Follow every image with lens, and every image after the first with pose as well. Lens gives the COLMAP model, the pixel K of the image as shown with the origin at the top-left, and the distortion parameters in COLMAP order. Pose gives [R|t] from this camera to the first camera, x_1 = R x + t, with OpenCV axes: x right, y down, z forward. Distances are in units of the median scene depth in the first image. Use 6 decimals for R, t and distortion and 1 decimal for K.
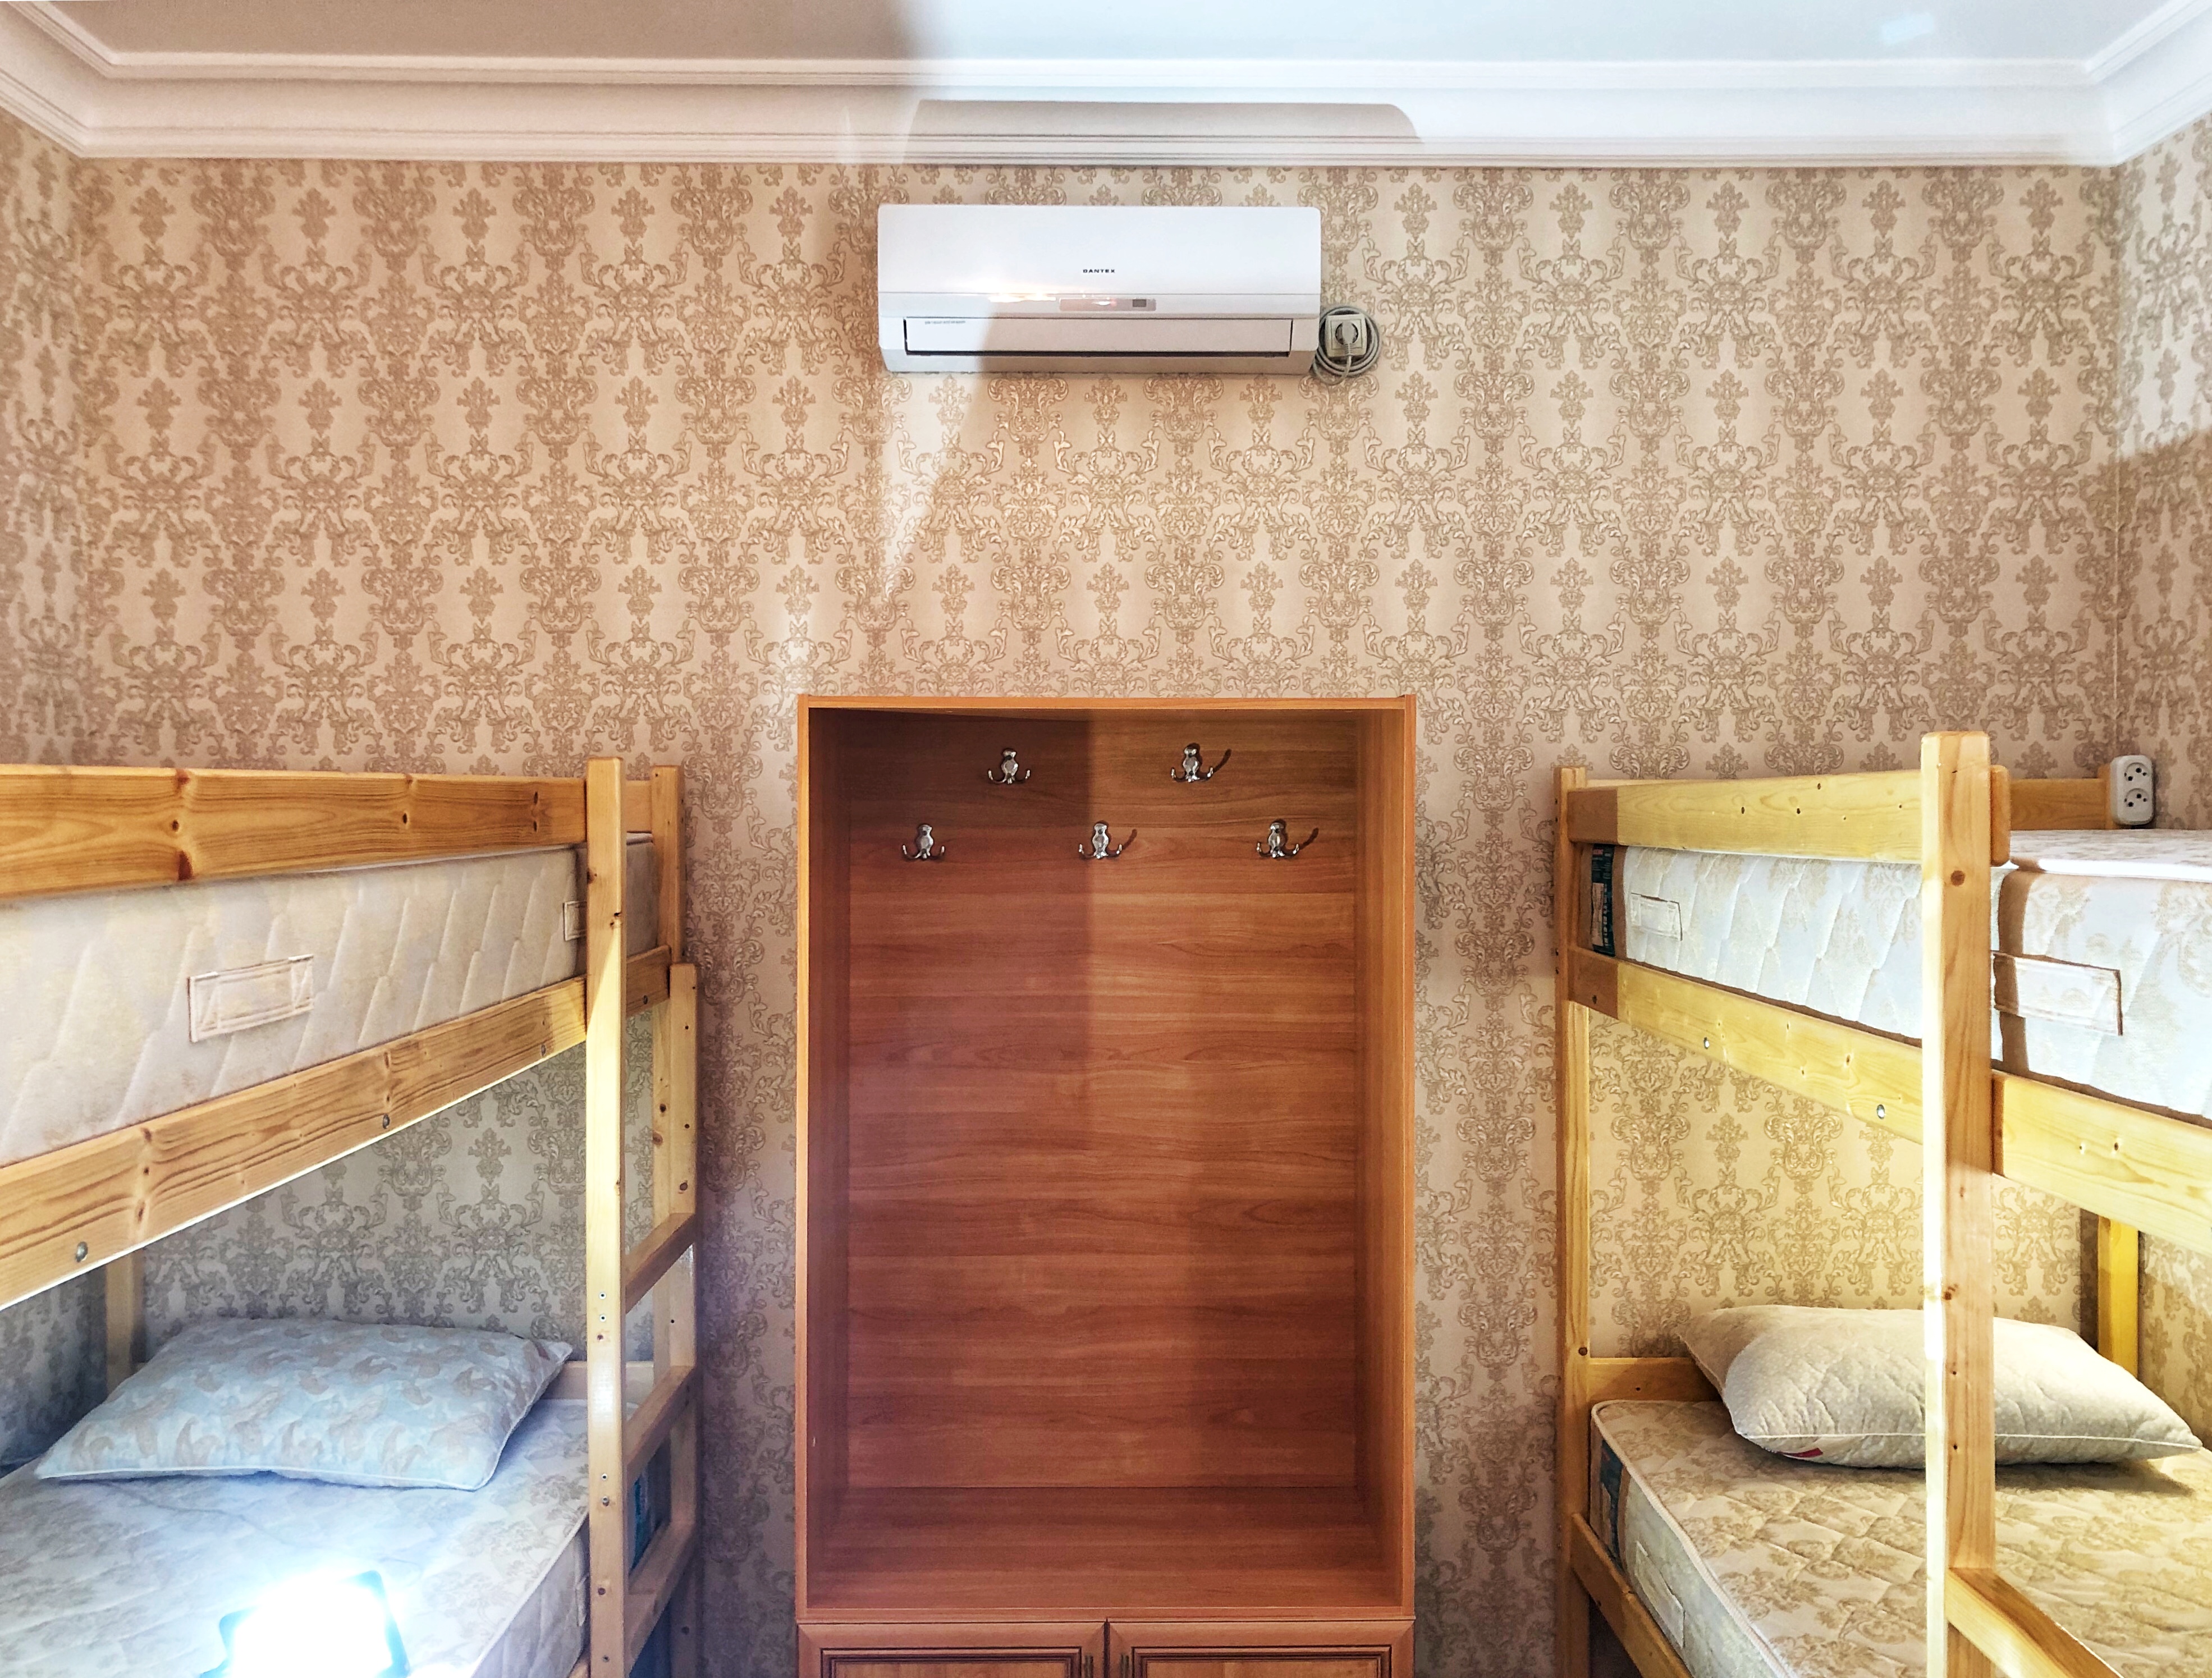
lens RADIAL K [[1847.2, 0, 1109.8], [0, 1847.2, 838.7], [0, 0, 1]] dist [0.035025, -0.022196]
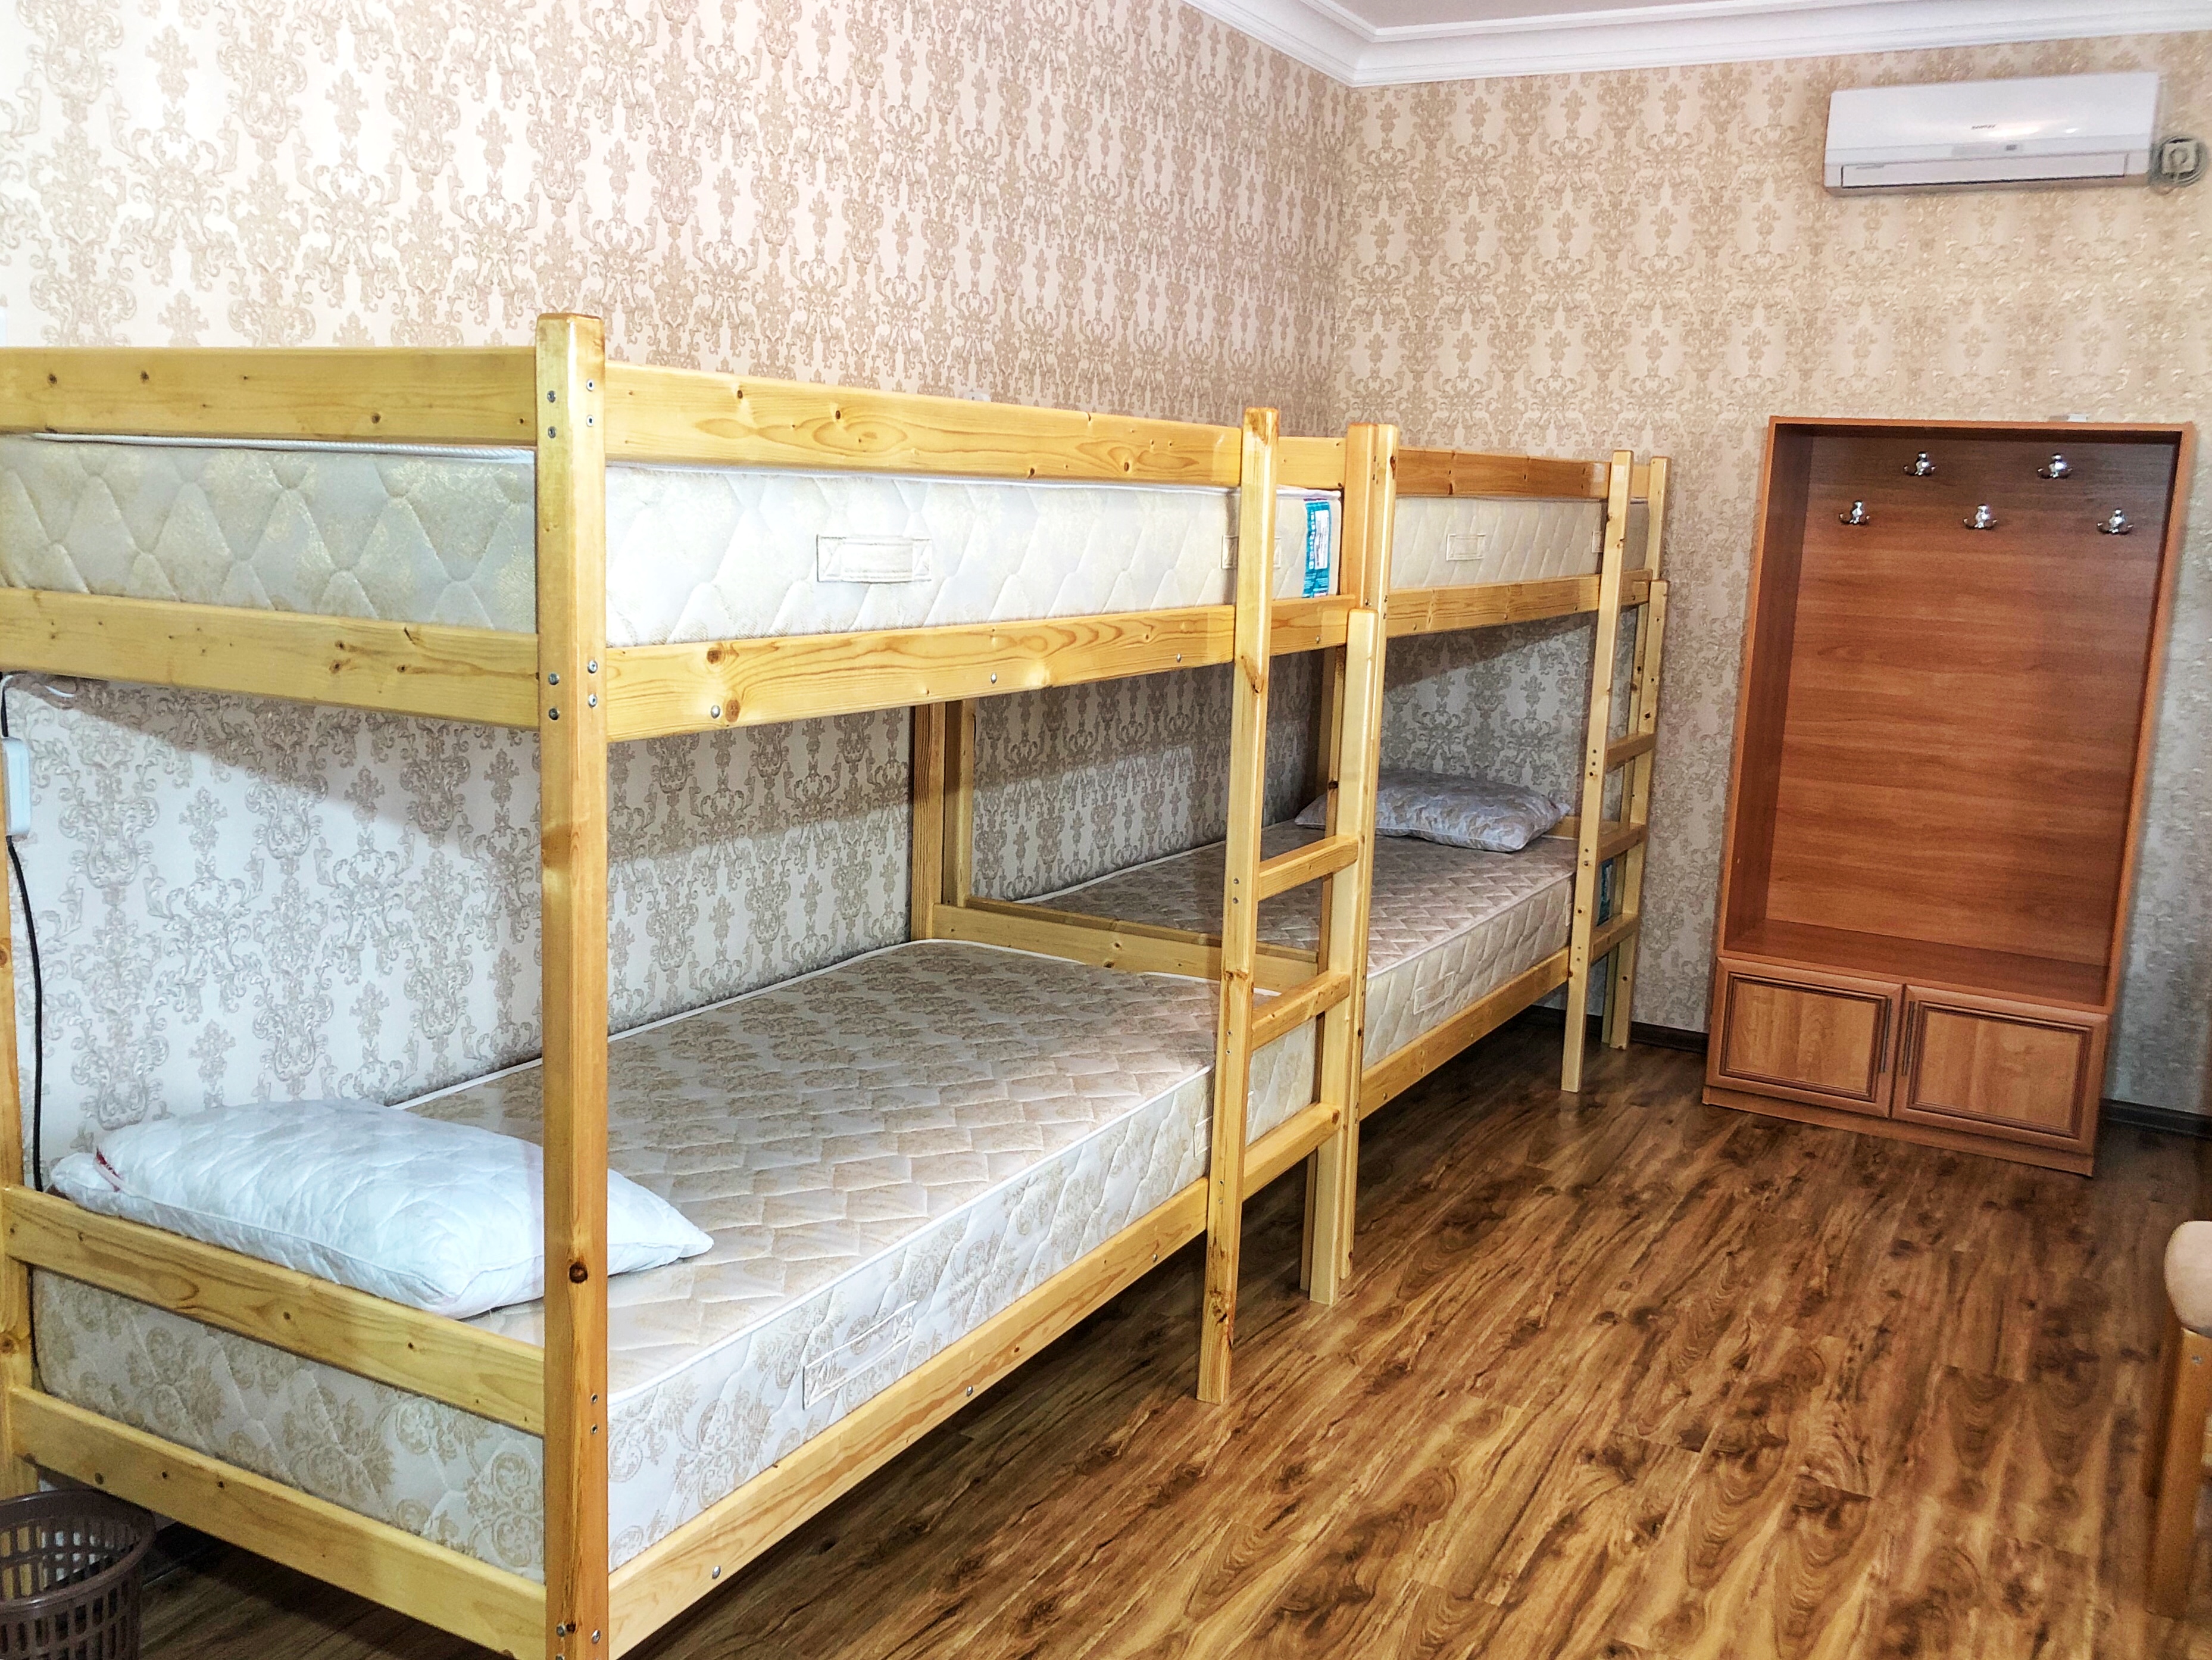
lens RADIAL K [[1967.4, 0, 1092.3], [0, 1967.4, 809.8], [0, 0, 1]] dist [0.021575, 0.001079]
pose [[0.864695, 0.116198, -0.488672, 0.205198], [-0.047314, 0.987391, 0.151064, 0.027468], [0.500063, -0.107503, 0.859290, -0.746968]]
